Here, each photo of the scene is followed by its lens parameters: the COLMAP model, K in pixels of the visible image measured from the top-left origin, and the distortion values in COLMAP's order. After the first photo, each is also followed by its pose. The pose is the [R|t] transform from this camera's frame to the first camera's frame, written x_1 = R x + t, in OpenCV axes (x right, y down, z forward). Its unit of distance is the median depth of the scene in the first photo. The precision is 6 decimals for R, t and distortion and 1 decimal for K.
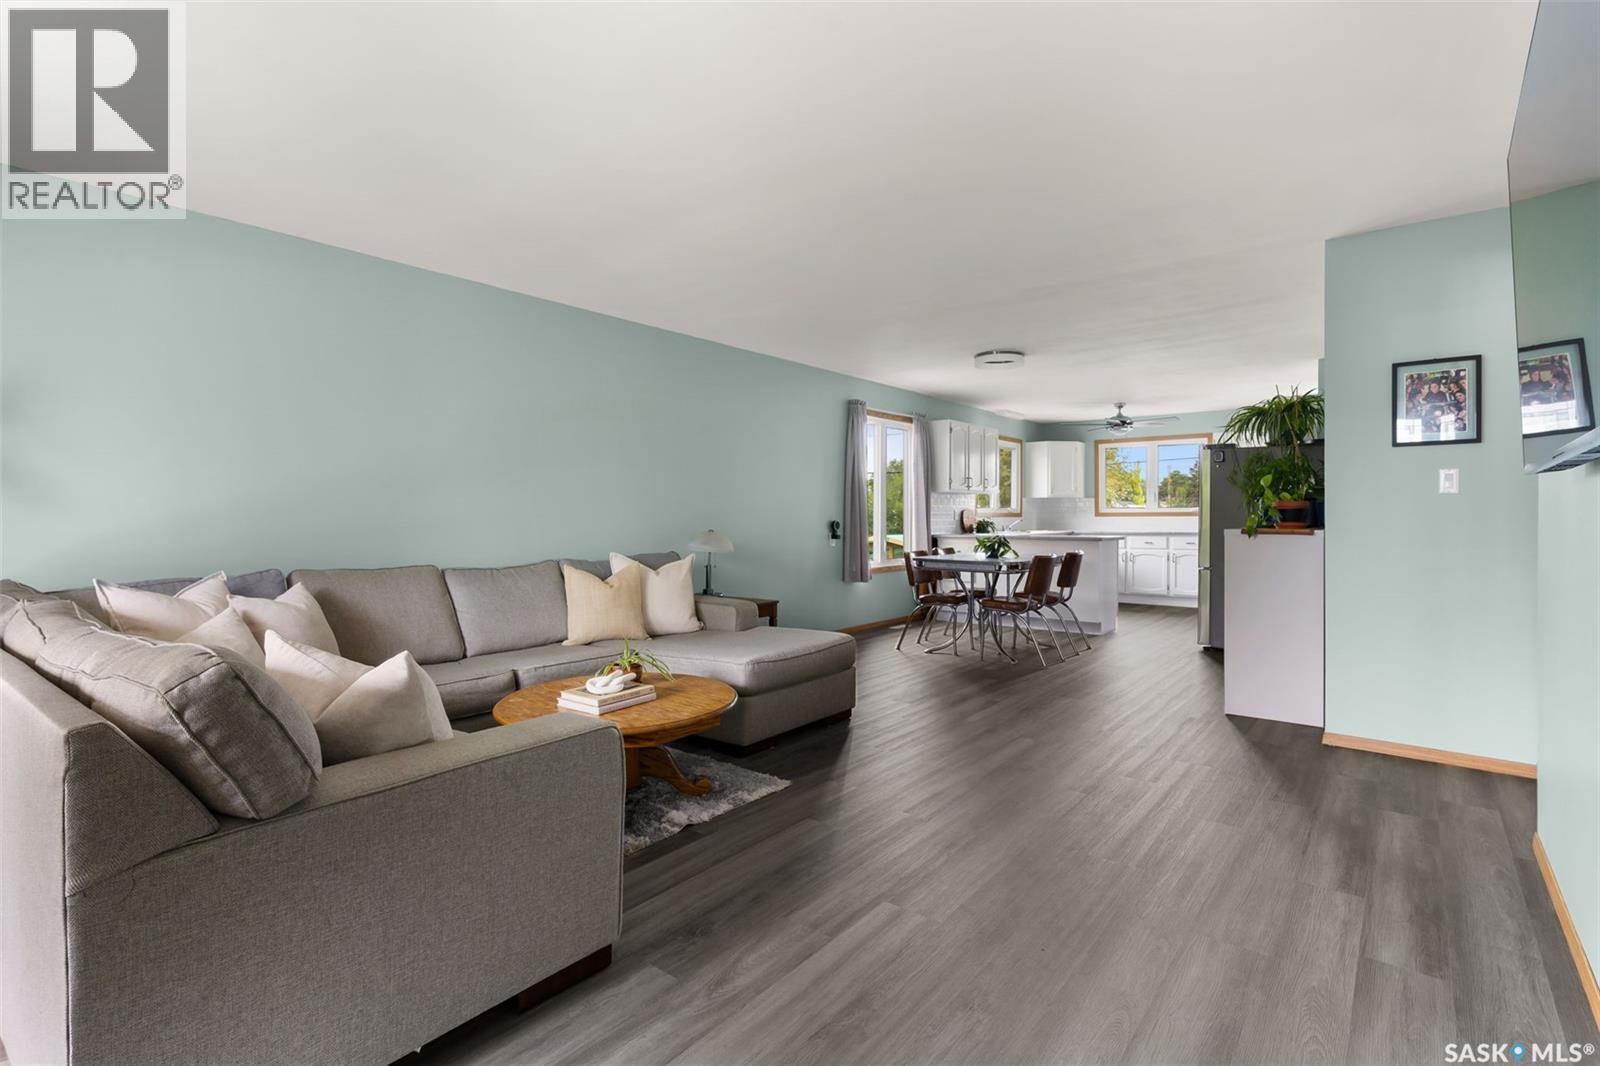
lens RADIAL K [[743.7, 0, 817.9], [0, 743.7, 517.4], [0, 0, 1]] dist [0.001444, 0.000088]
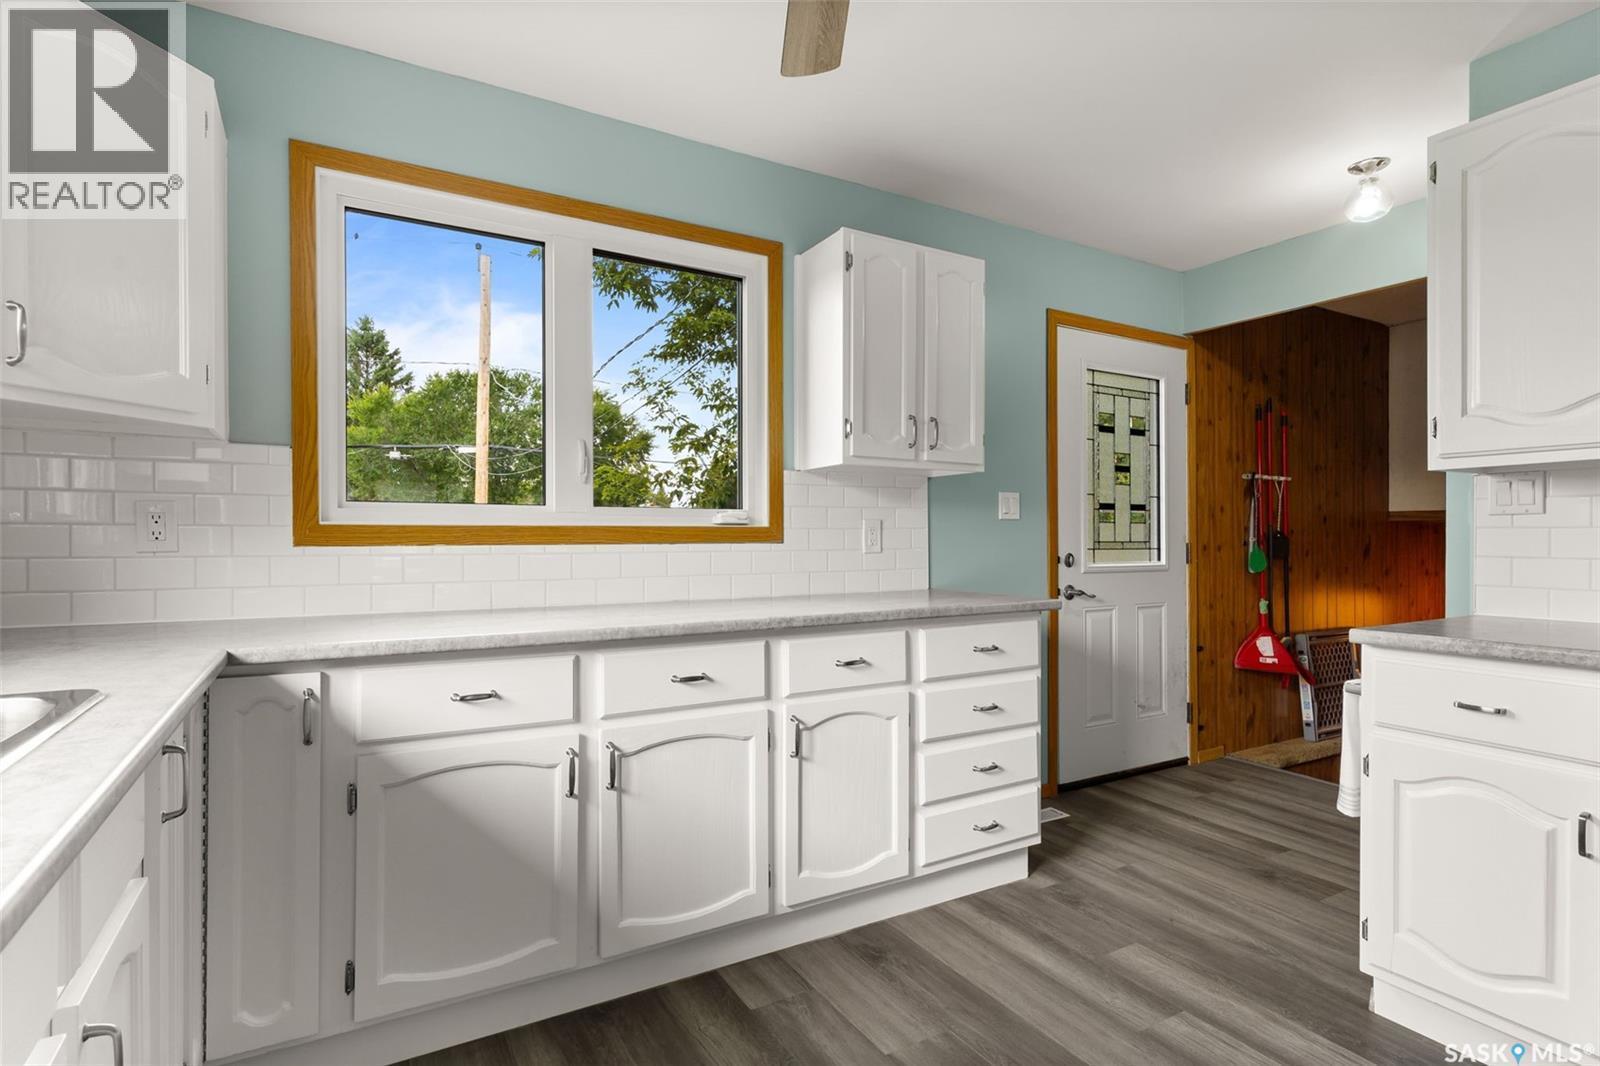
lens RADIAL K [[806.4, 0, 802.1], [0, 806.4, 540.7], [0, 0, 1]] dist [0.005502, -0.000373]
pose [[0.372931, -0.002697, 0.927855, 0.274147], [0.000621, 0.999996, 0.002657, -0.003448], [-0.927859, -0.000414, 0.372931, 0.958076]]
